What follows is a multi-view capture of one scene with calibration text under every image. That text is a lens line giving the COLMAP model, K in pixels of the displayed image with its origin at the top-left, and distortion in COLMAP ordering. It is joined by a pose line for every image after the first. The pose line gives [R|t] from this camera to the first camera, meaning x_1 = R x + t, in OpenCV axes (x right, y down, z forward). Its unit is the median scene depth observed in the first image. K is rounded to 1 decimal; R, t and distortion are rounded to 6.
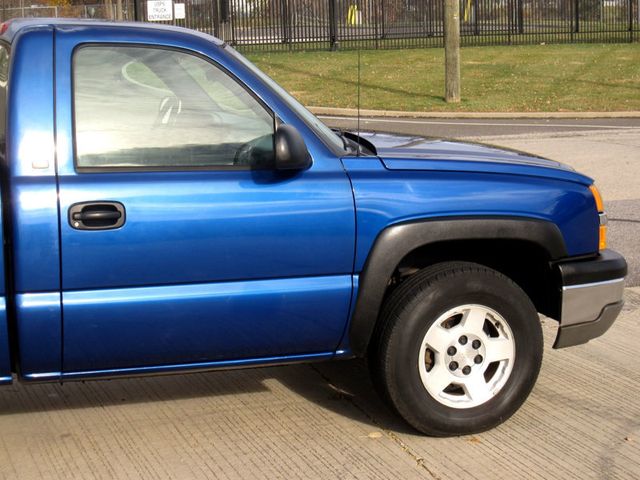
lens RADIAL K [[1289.9, 0, 320.0], [0, 1289.9, 240.0], [0, 0, 1]] dist [-0.135922, 0.105405]
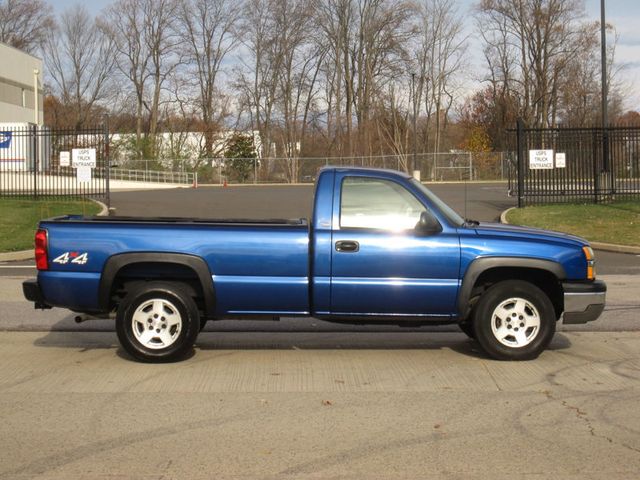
lens RADIAL K [[1548.1, 0, 320.0], [0, 1548.1, 240.0], [0, 0, 1]] dist [-0.102159, -0.510955]
pose [[0.951322, 0.023070, -0.307334, 0.595667], [-0.060817, 0.991639, -0.113814, 0.268211], [0.302139, 0.126965, 0.944771, -1.567921]]
